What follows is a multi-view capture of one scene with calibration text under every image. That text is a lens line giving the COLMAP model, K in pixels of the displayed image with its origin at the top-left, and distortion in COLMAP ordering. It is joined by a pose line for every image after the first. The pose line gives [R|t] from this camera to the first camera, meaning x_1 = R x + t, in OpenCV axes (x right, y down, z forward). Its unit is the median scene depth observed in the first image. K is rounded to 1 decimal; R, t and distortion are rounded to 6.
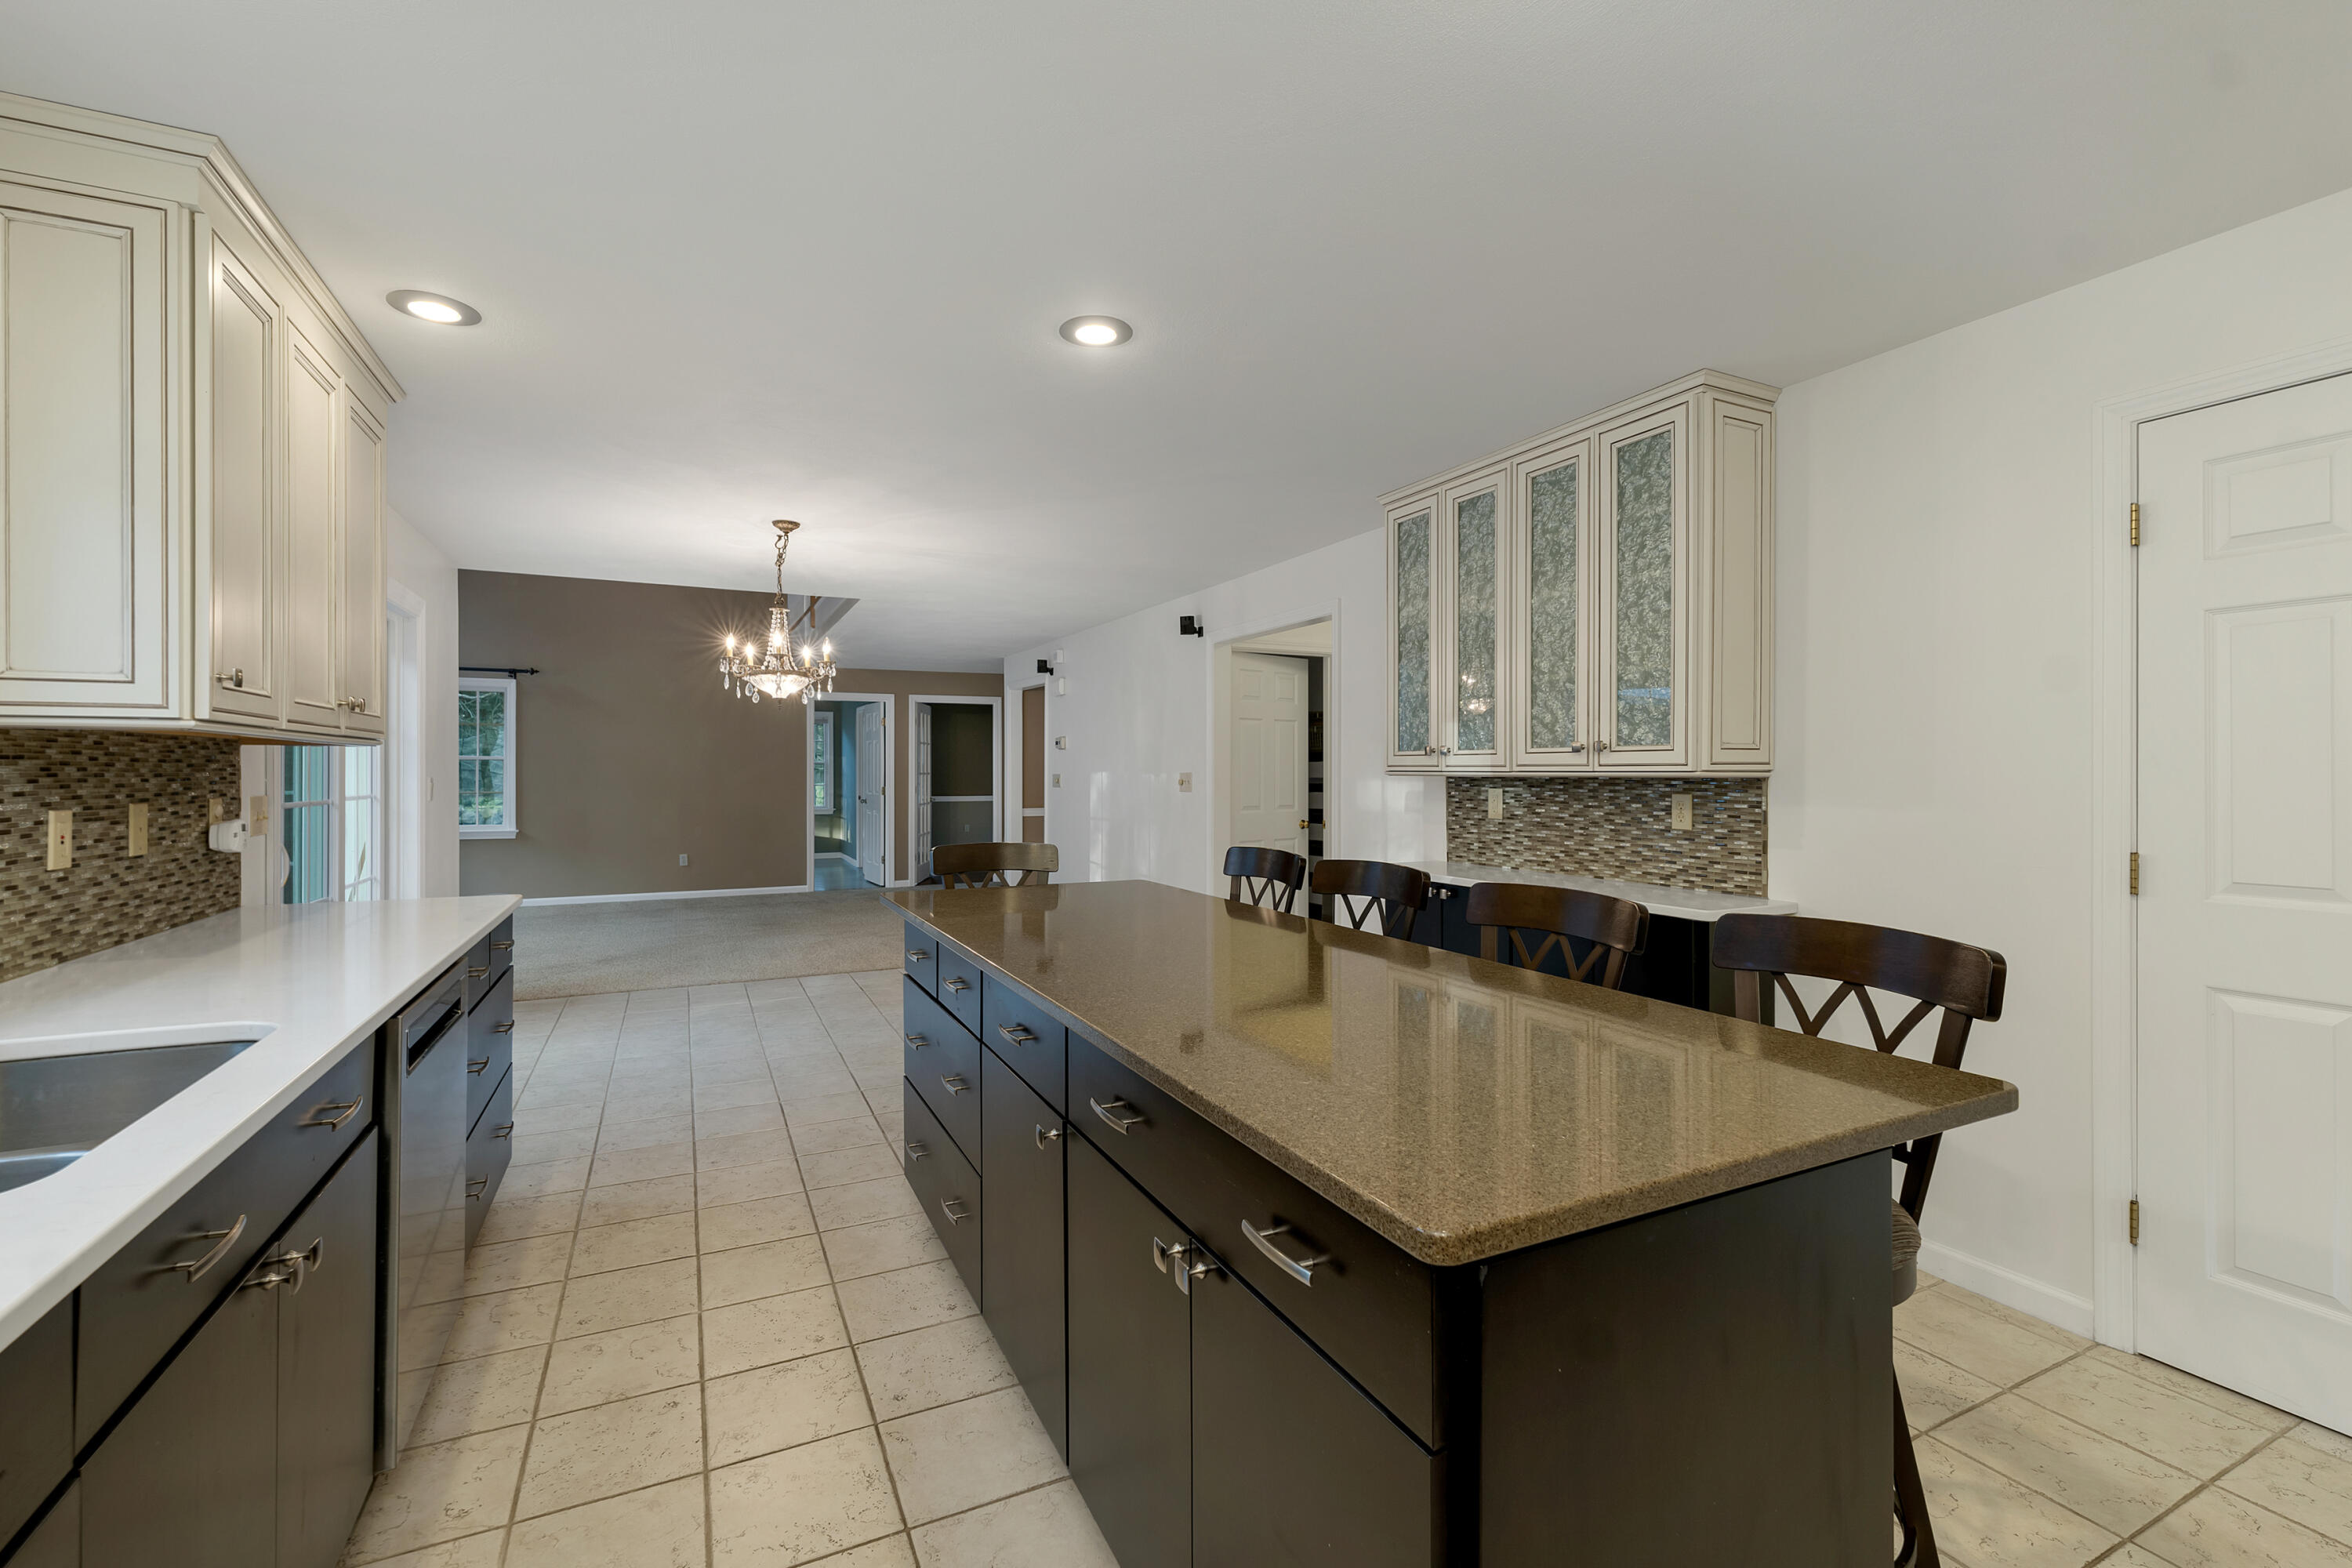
lens RADIAL K [[980.3, 0, 1173.7], [0, 980.3, 781.2], [0, 0, 1]] dist [0.000208, 0.000181]
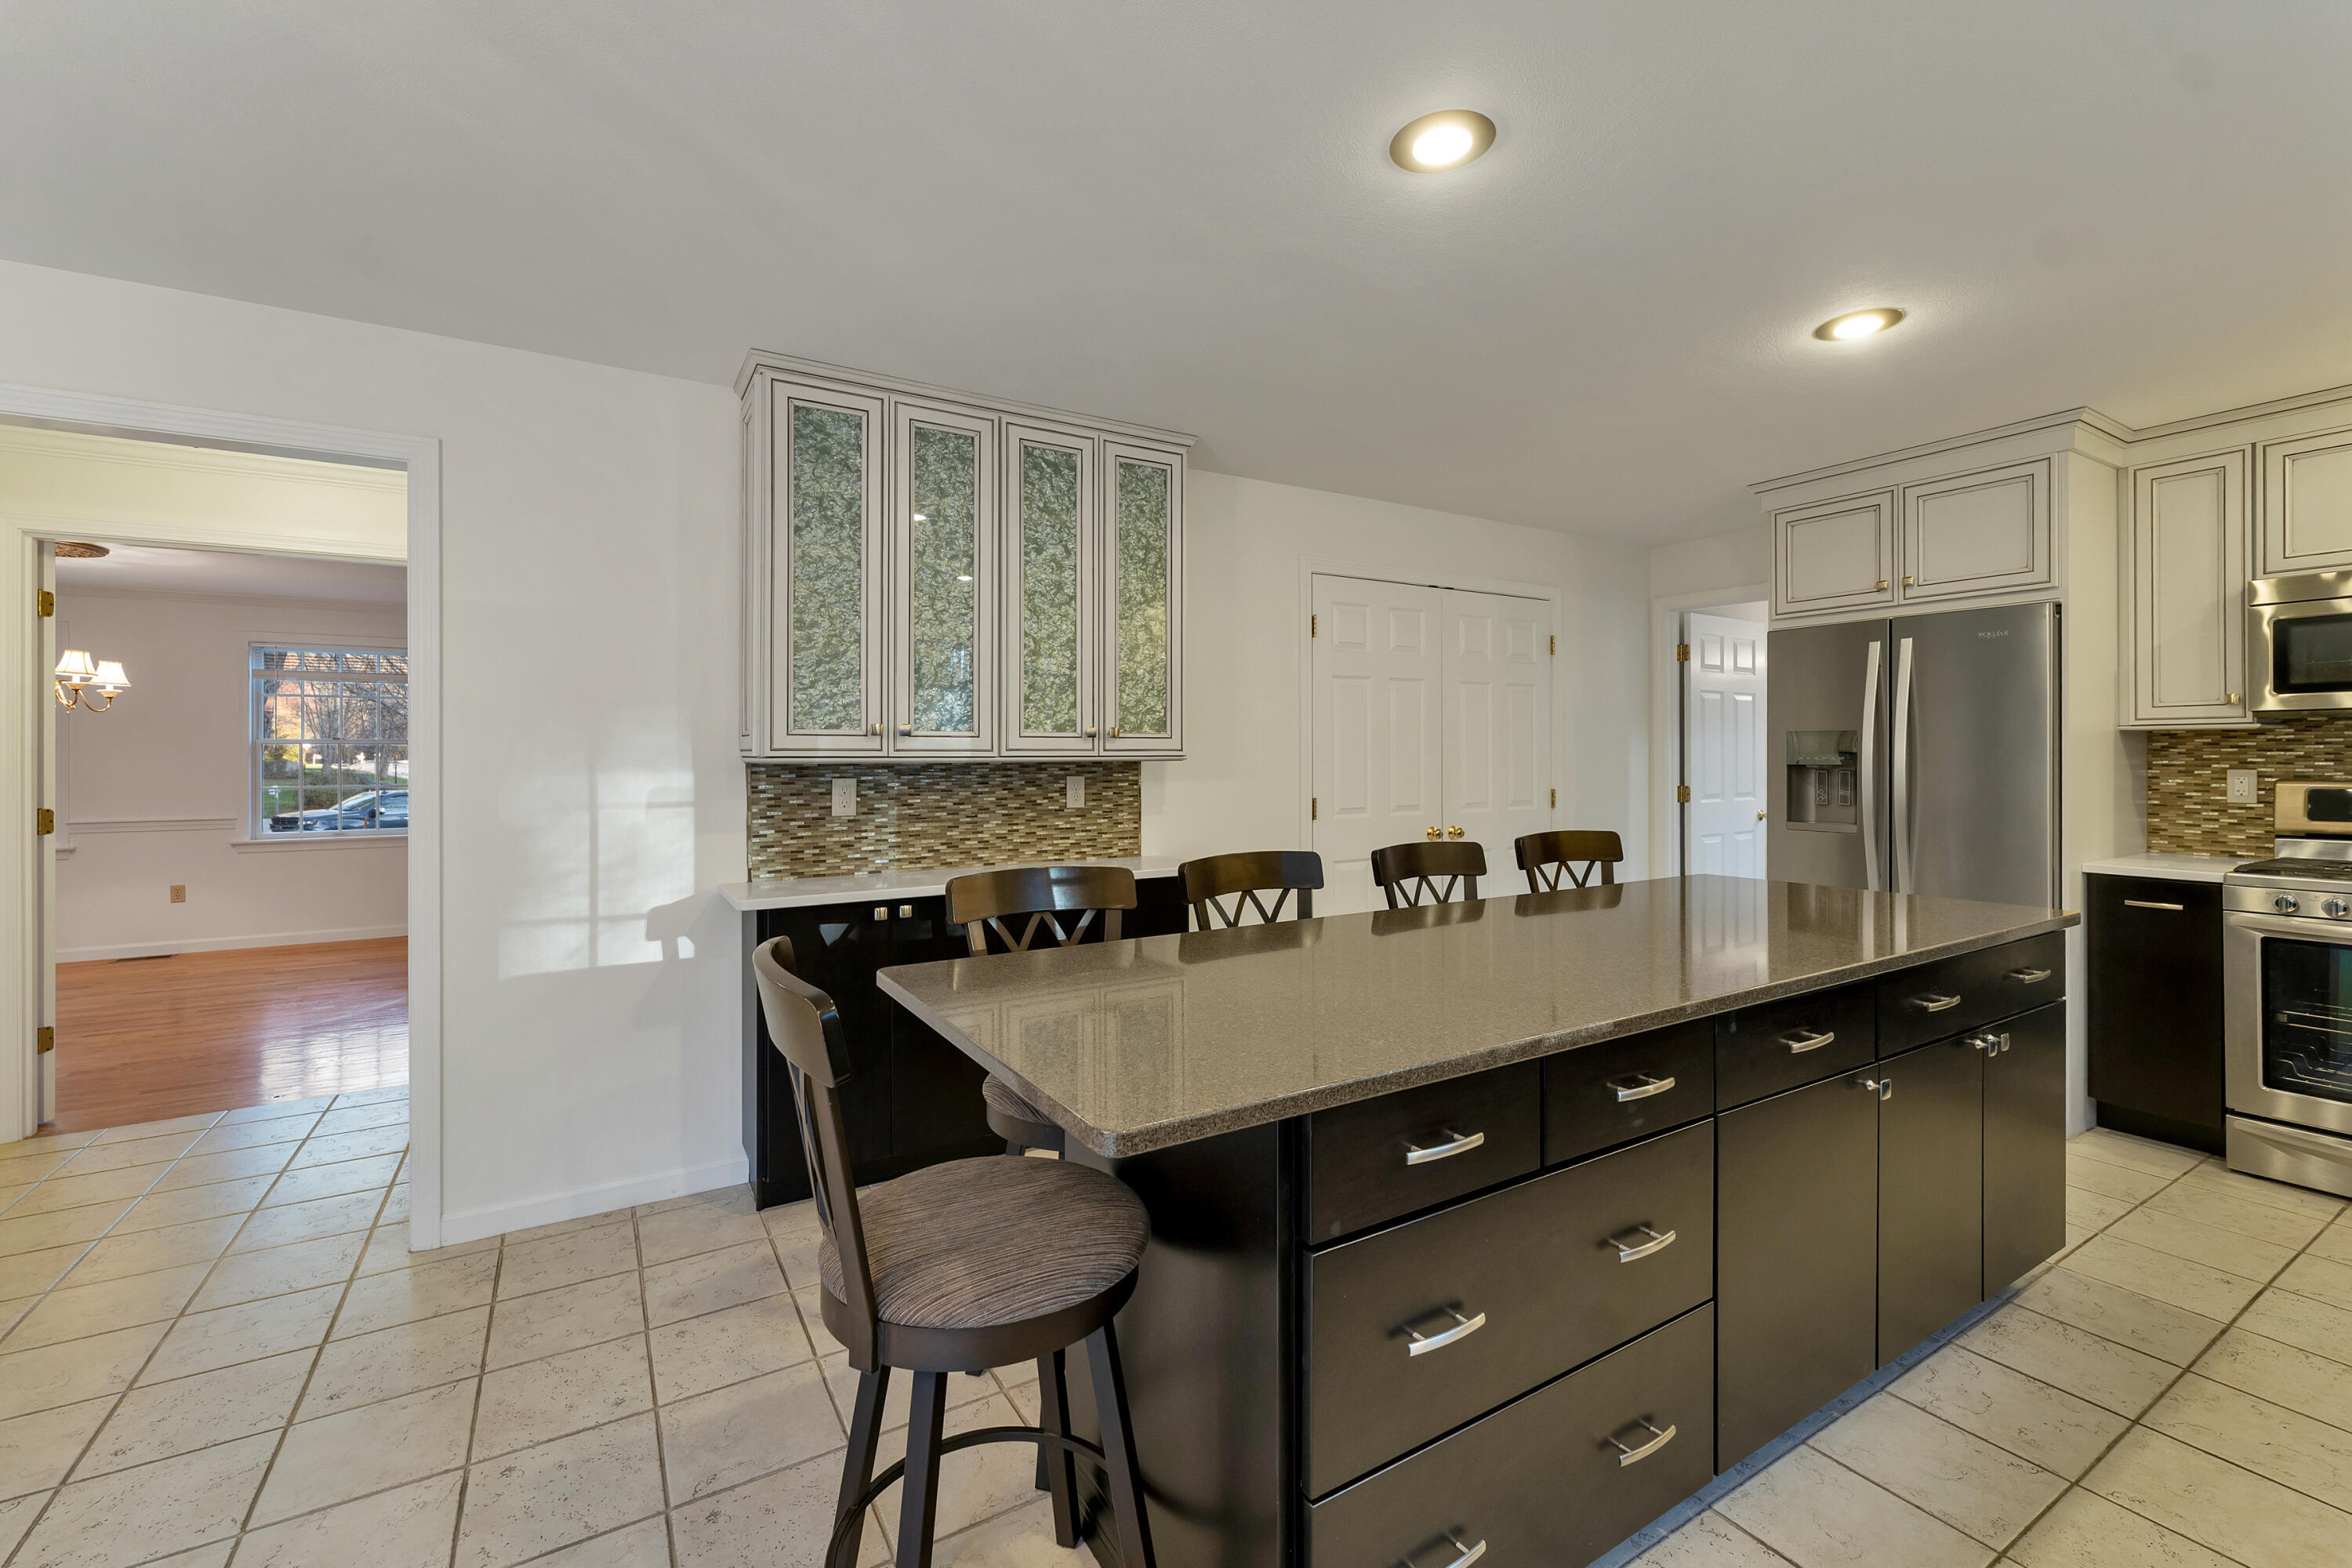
lens RADIAL K [[980.3, 0, 1169.1], [0, 980.3, 766.8], [0, 0, 1]] dist [0.000208, 0.000181]
pose [[-0.082107, -0.010435, 0.996569, -0.575903], [0.013473, 0.999842, 0.011580, -0.008935], [-0.996532, 0.014377, -0.081954, 0.918804]]
